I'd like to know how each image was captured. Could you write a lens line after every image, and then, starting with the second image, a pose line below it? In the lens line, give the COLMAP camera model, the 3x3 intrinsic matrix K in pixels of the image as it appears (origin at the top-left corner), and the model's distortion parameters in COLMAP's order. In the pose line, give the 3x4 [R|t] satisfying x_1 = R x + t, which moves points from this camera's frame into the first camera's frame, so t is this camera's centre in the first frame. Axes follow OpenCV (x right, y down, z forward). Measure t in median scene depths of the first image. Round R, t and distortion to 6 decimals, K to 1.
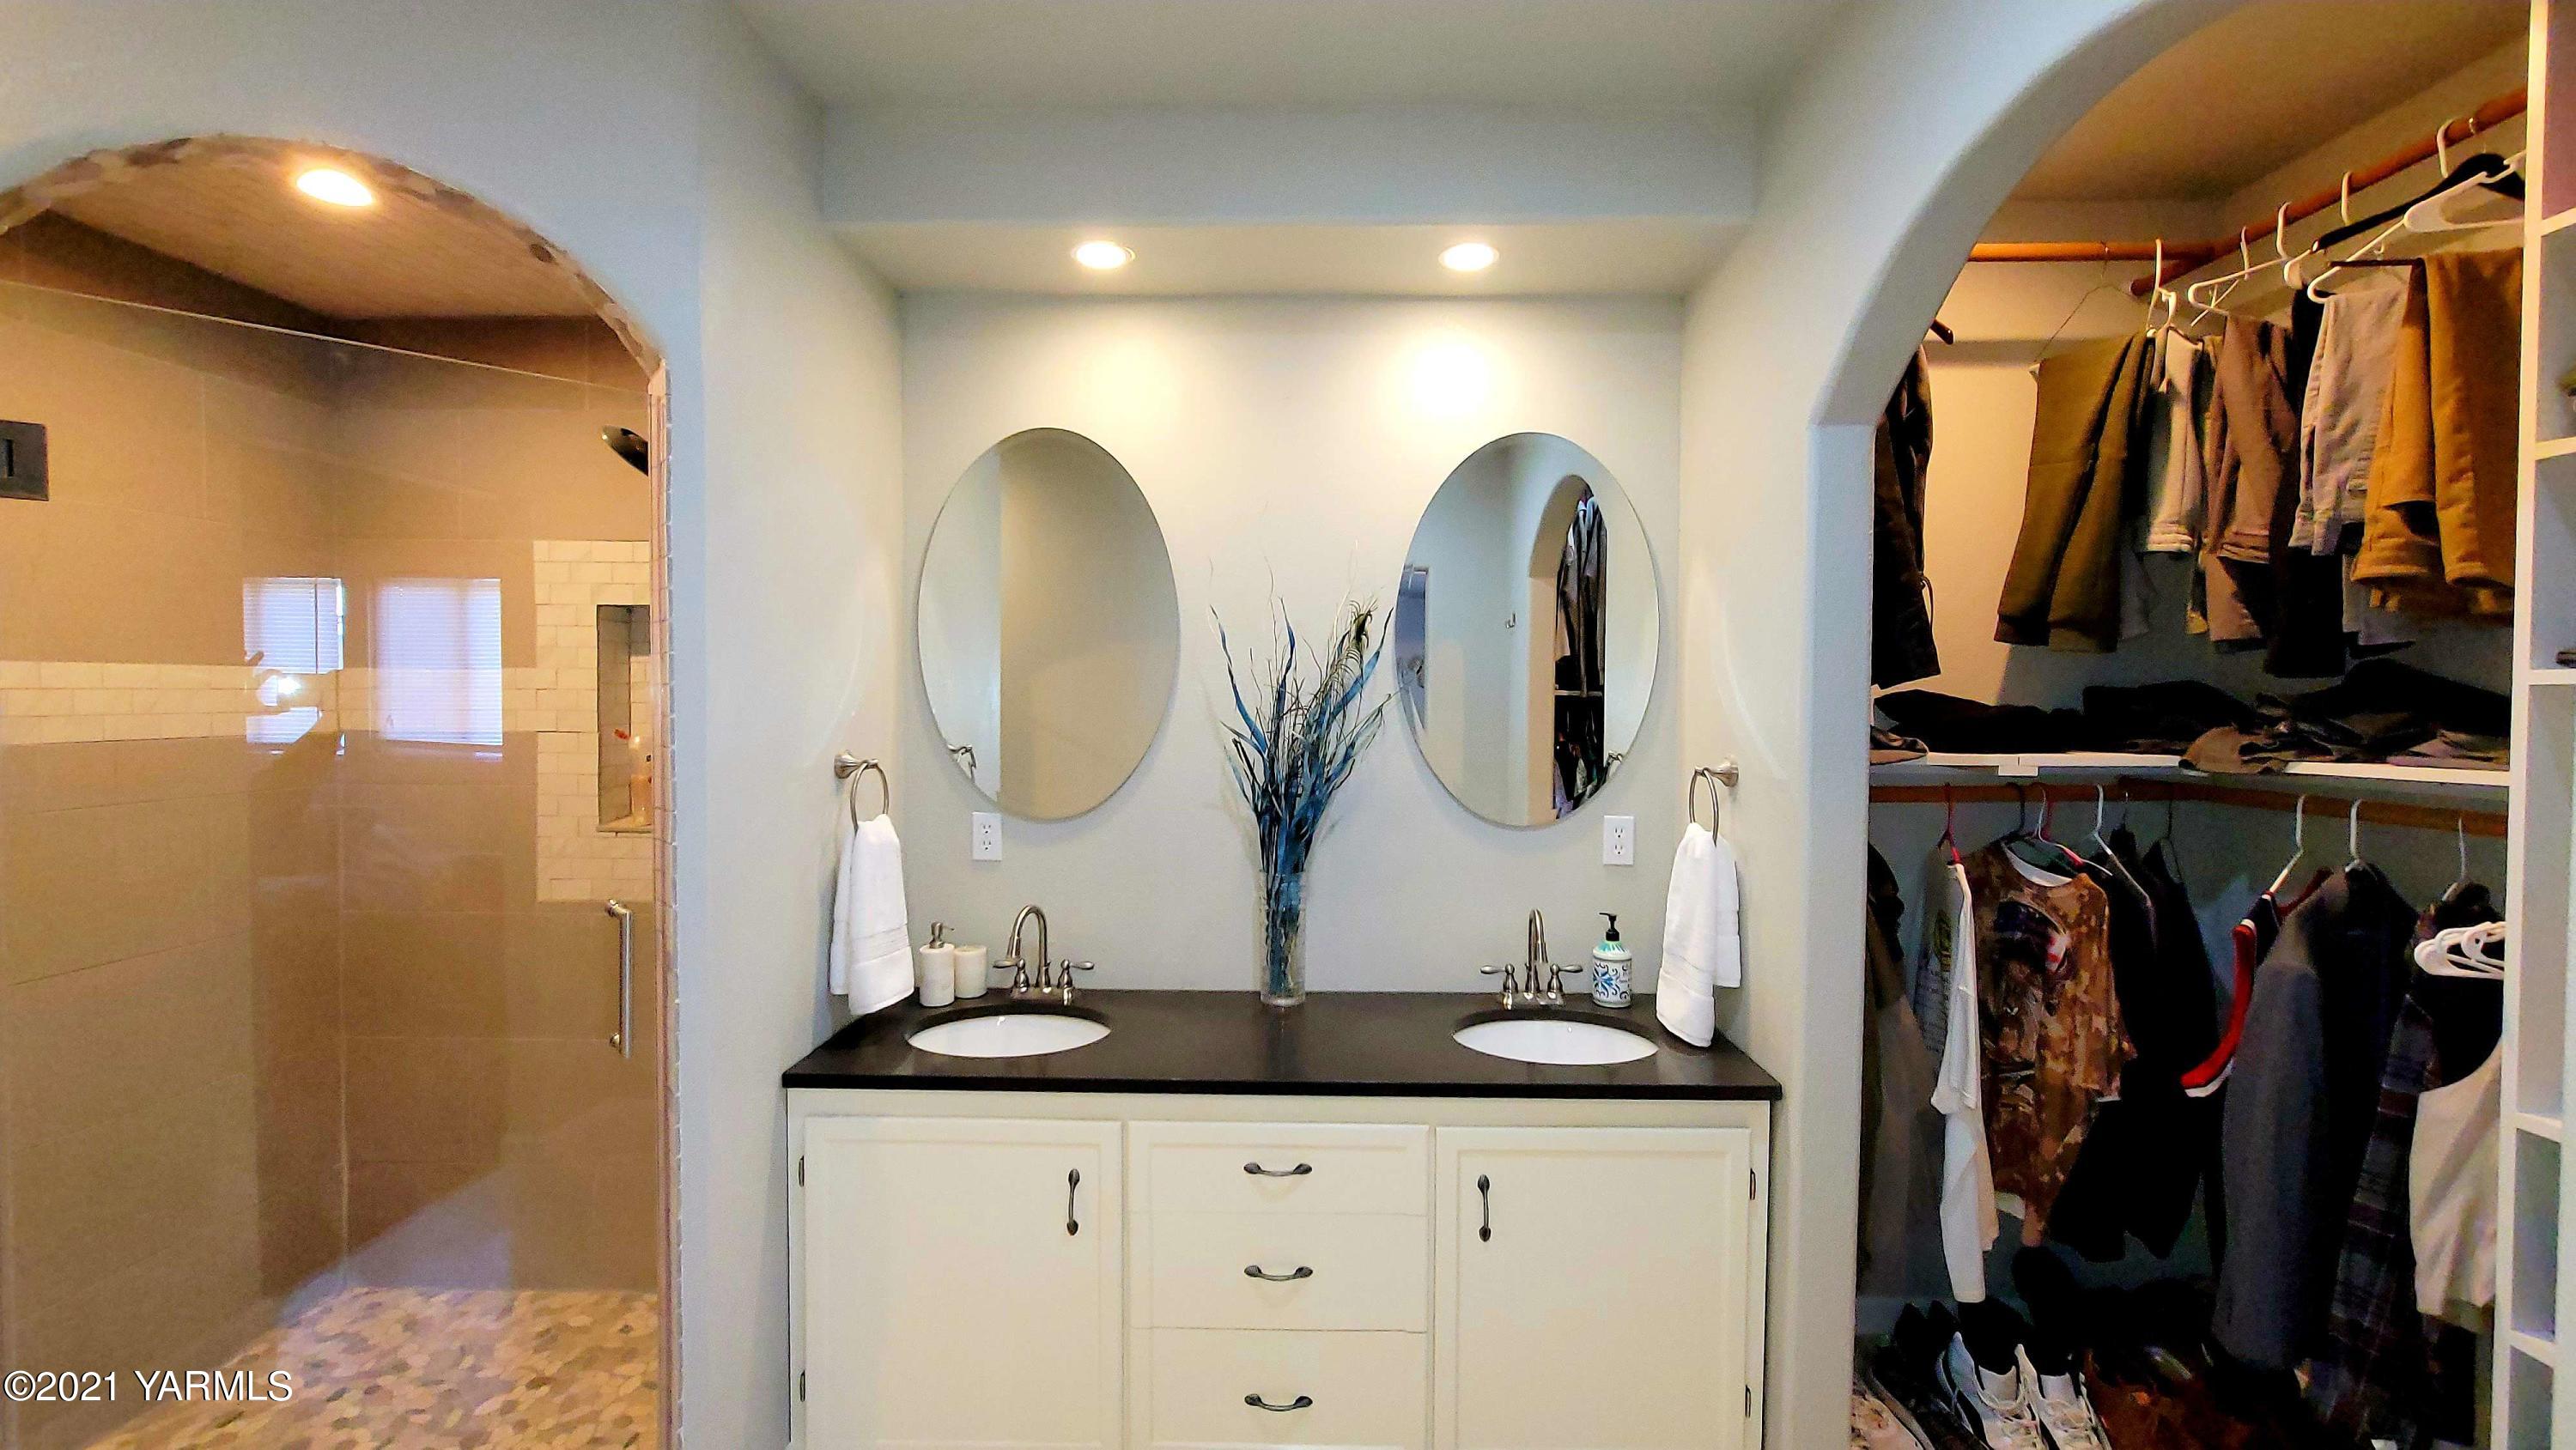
lens RADIAL K [[1056.2, 0, 1287.3], [0, 1056.2, 715.6], [0, 0, 1]] dist [-0.008175, 0.002737]
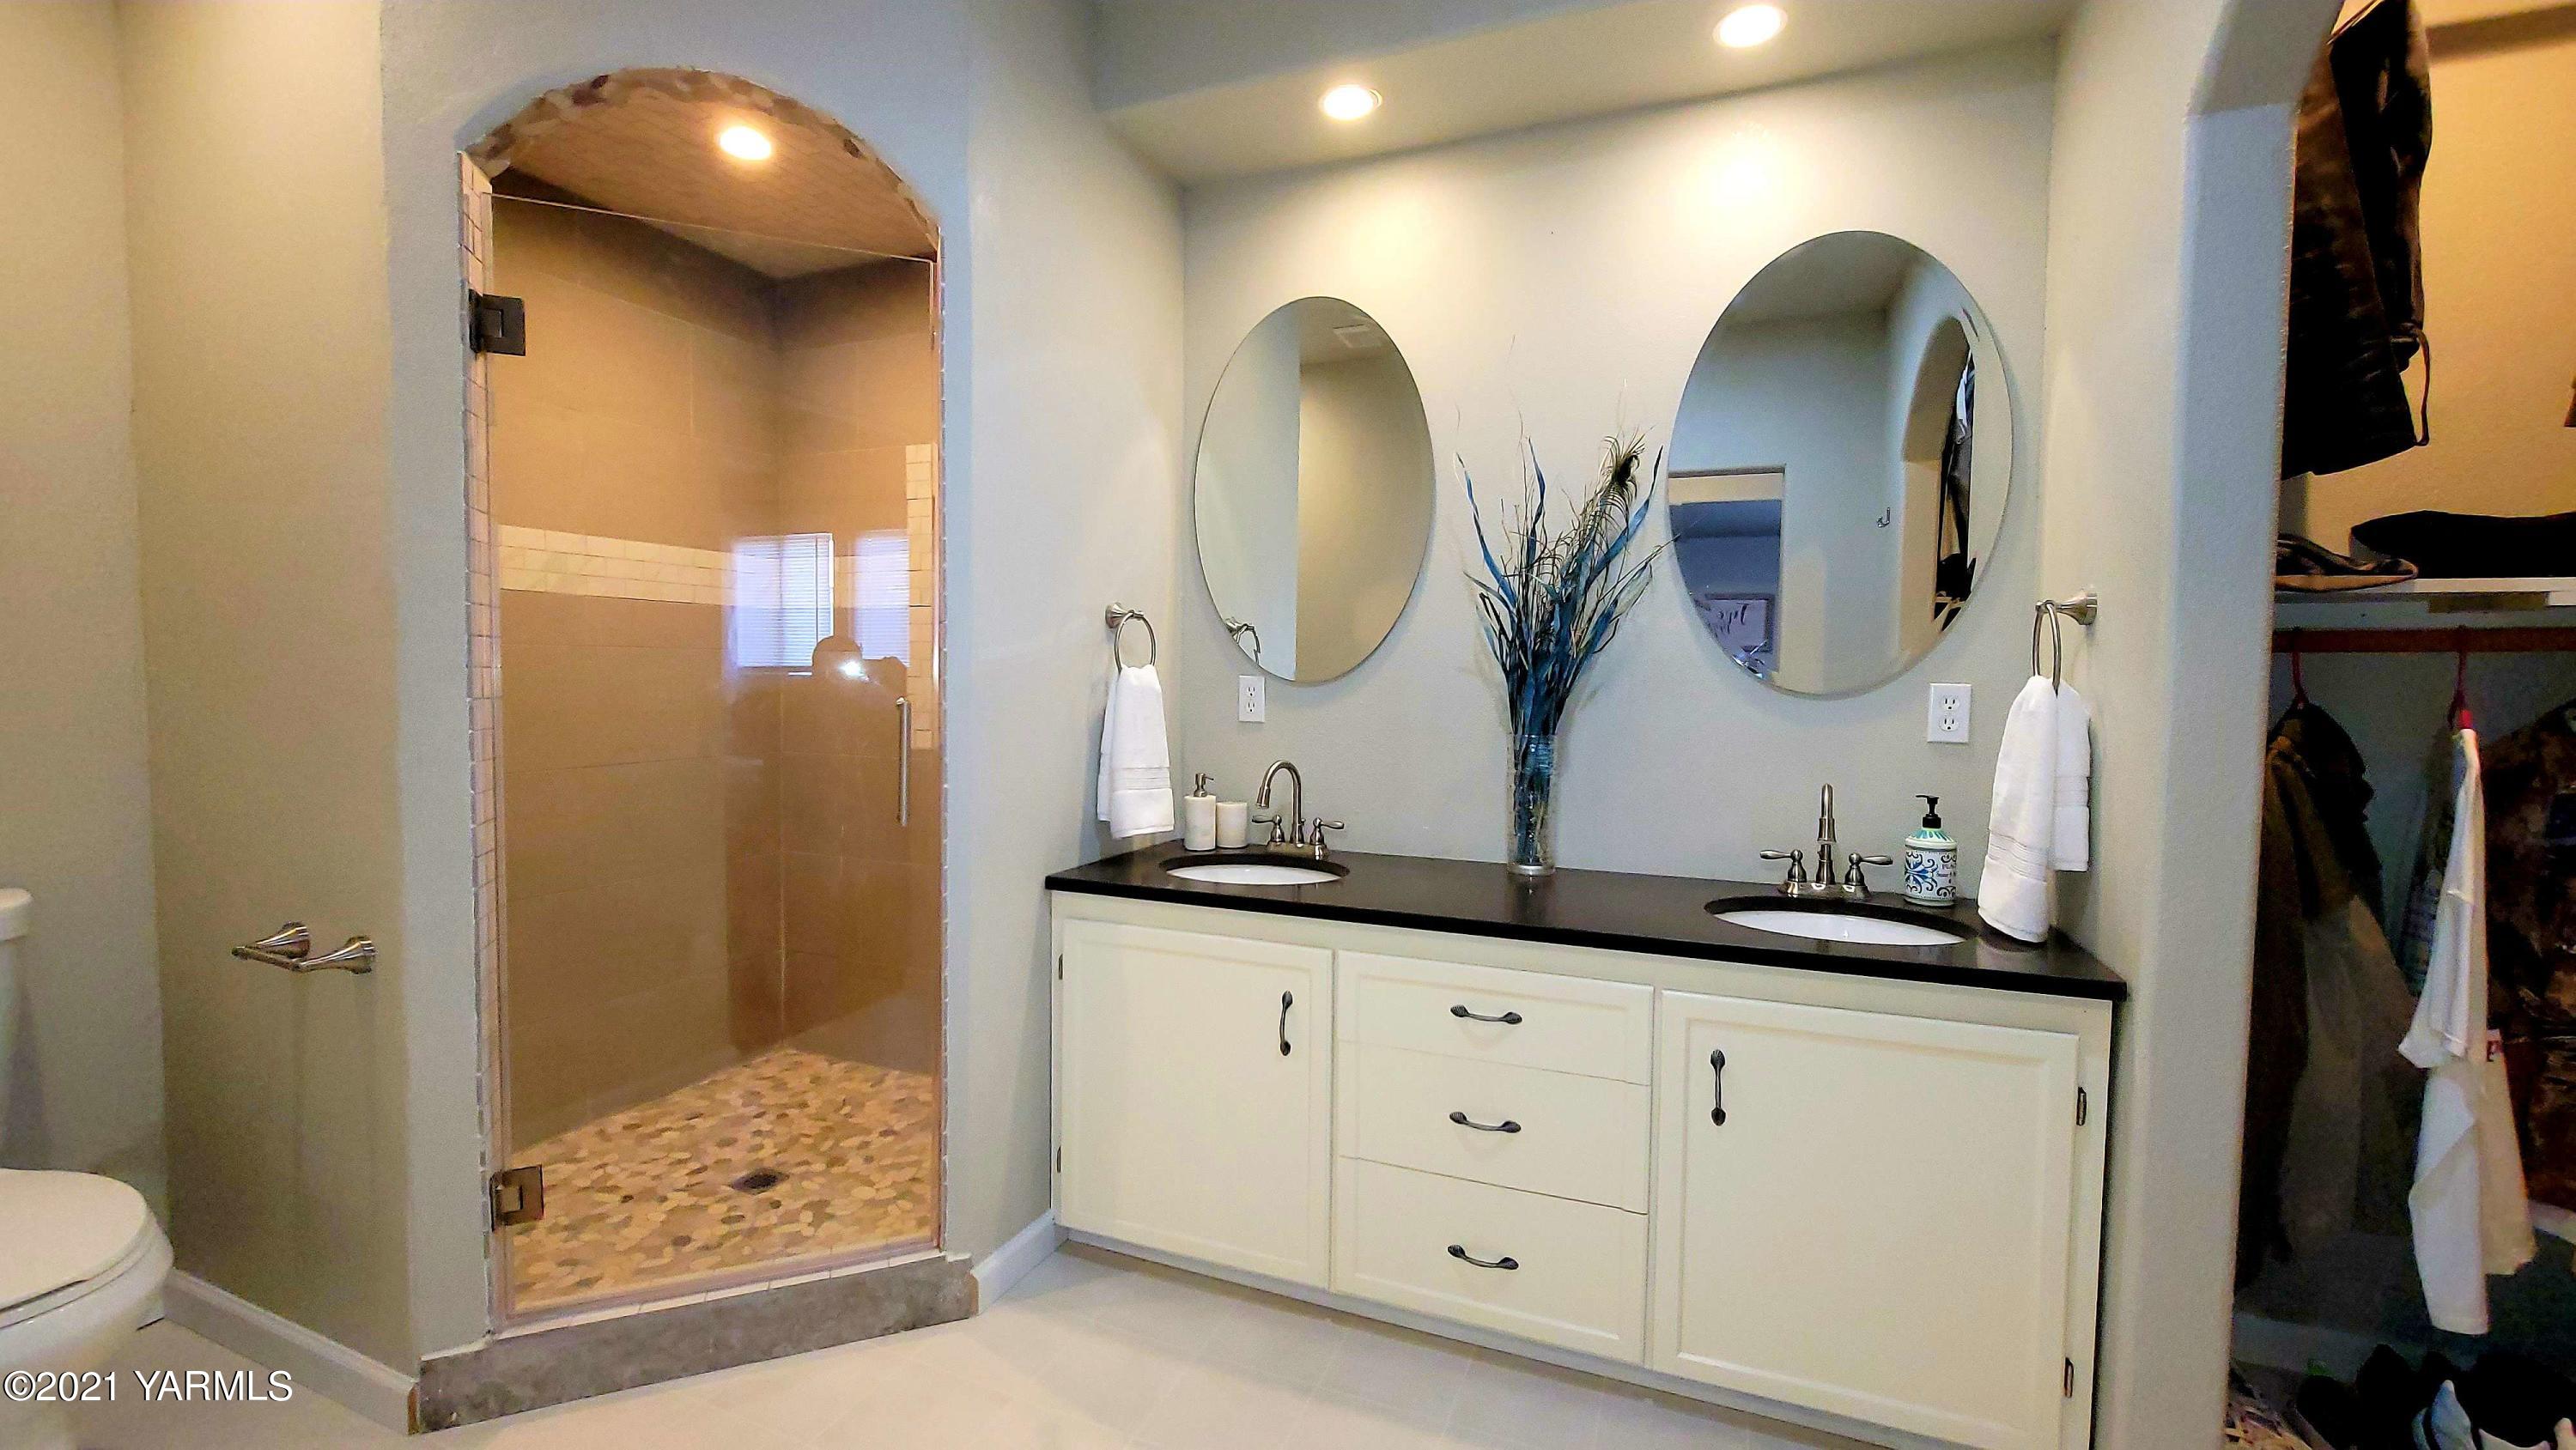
lens RADIAL K [[1056.2, 0, 1294.0], [0, 1056.2, 723.9], [0, 0, 1]] dist [-0.008175, 0.002737]
pose [[0.932180, 0.020848, -0.361395, 0.149714], [-0.015487, 0.999723, 0.017727, 0.135287], [0.361665, -0.010928, 0.932244, 0.044610]]
